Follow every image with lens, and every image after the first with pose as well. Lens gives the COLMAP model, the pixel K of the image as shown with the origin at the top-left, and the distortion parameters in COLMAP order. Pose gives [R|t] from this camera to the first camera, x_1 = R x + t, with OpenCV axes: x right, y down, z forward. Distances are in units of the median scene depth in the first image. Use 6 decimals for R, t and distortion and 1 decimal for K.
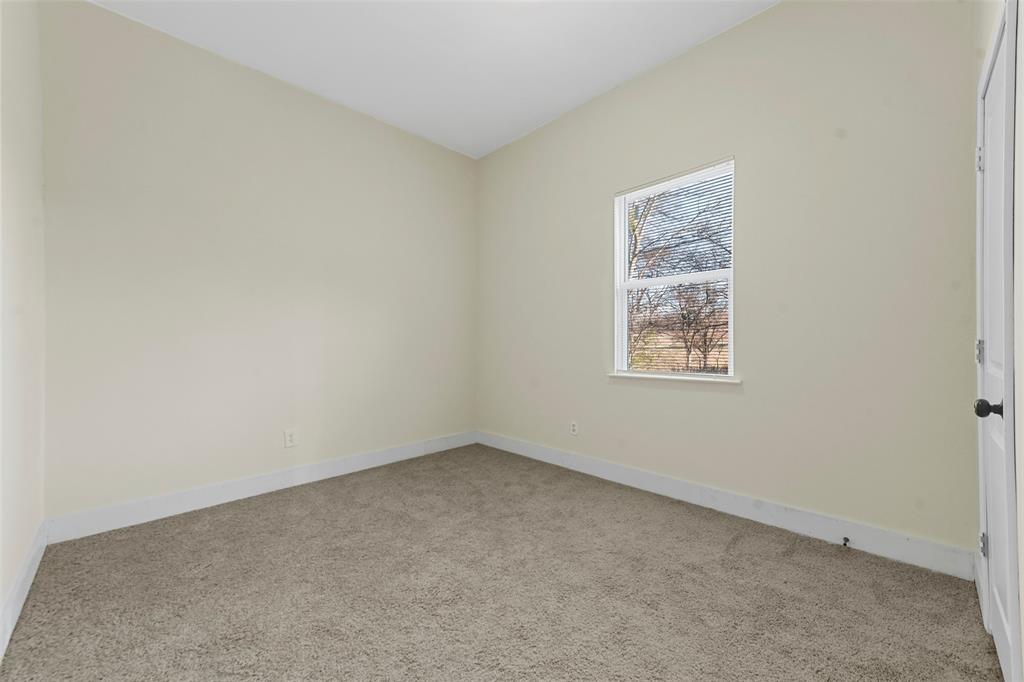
lens RADIAL K [[405.0, 0, 513.2], [0, 405.0, 338.5], [0, 0, 1]] dist [0.015177, -0.000147]
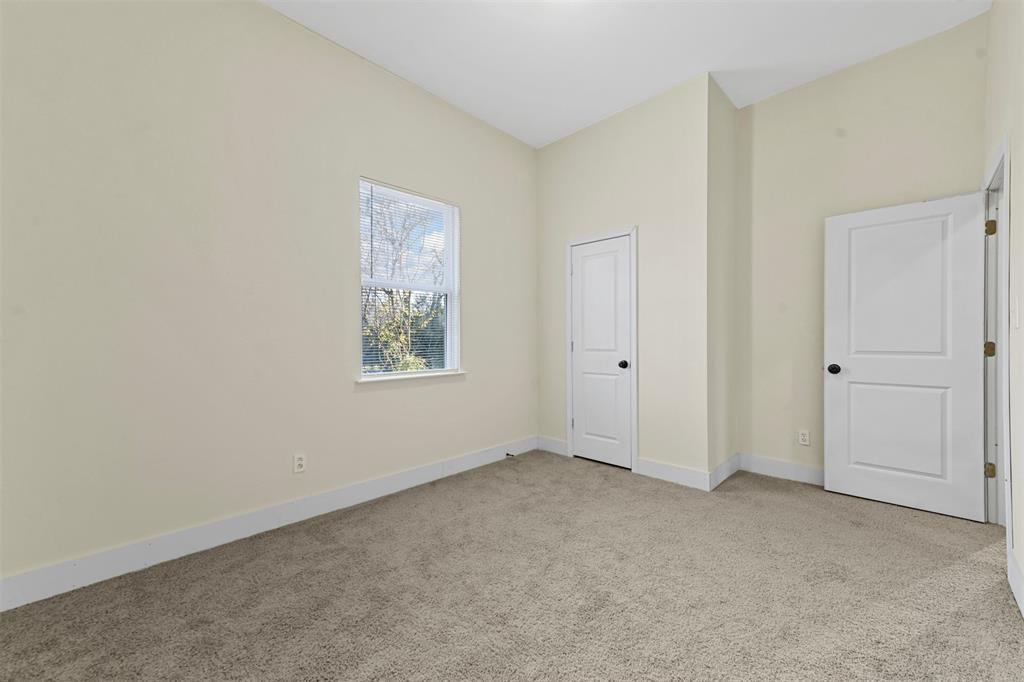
lens RADIAL K [[405.0, 0, 516.3], [0, 405.0, 345.6], [0, 0, 1]] dist [0.015177, -0.000147]
pose [[-0.028675, -0.006603, 0.999567, -0.841170], [0.001029, 0.999977, 0.006635, 0.007146], [-0.999588, 0.001219, -0.028668, 0.901534]]
